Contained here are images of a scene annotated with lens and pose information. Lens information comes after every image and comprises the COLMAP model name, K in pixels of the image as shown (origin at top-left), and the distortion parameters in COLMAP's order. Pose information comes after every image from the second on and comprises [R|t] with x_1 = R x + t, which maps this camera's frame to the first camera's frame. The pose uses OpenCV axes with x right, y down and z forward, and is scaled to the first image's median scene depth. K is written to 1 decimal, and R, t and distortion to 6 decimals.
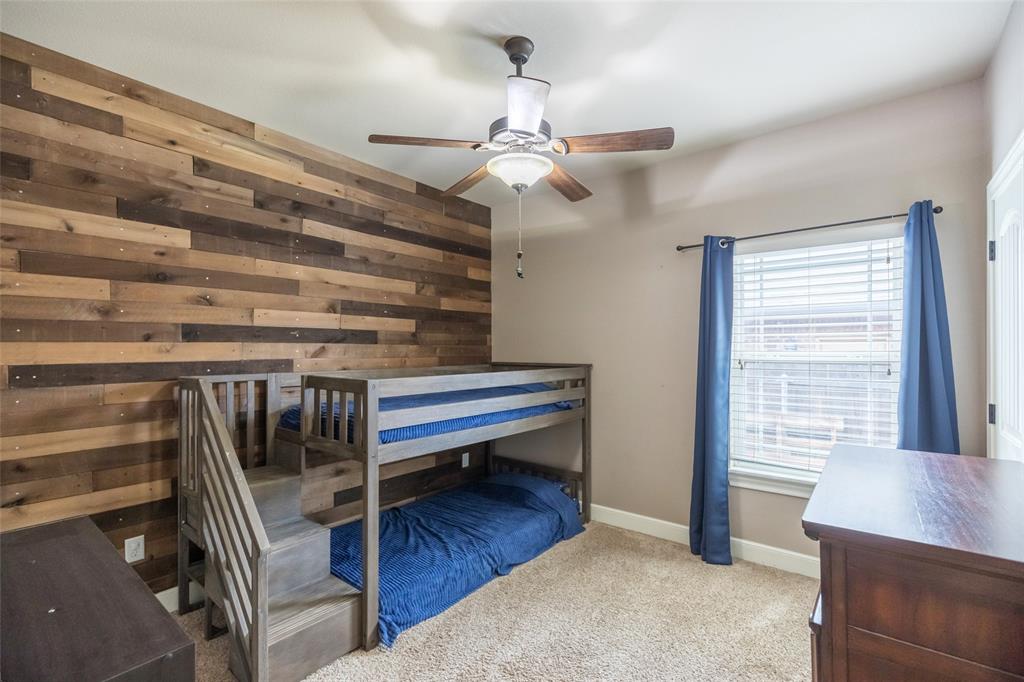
lens RADIAL K [[461.1, 0, 515.5], [0, 461.1, 346.2], [0, 0, 1]] dist [0.005659, -0.000018]
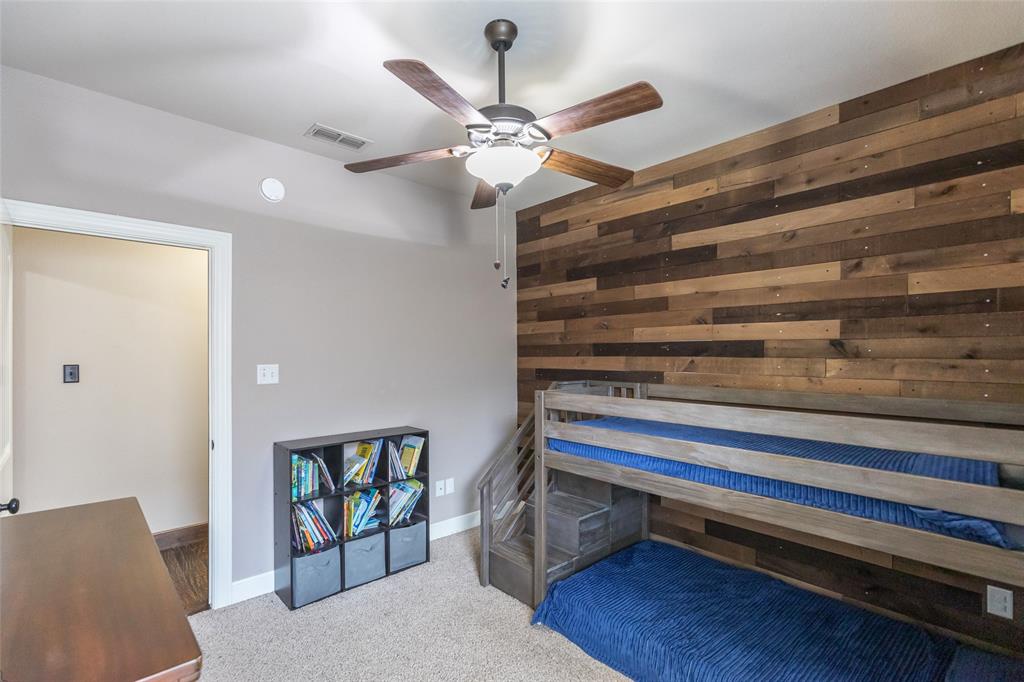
lens RADIAL K [[461.1, 0, 515.5], [0, 461.1, 346.2], [0, 0, 1]] dist [0.005659, -0.000018]
pose [[-0.148519, -0.008671, -0.988872, 0.619921], [0.012236, 0.999869, -0.010606, -0.024180], [0.988834, -0.013675, -0.148394, 0.825376]]
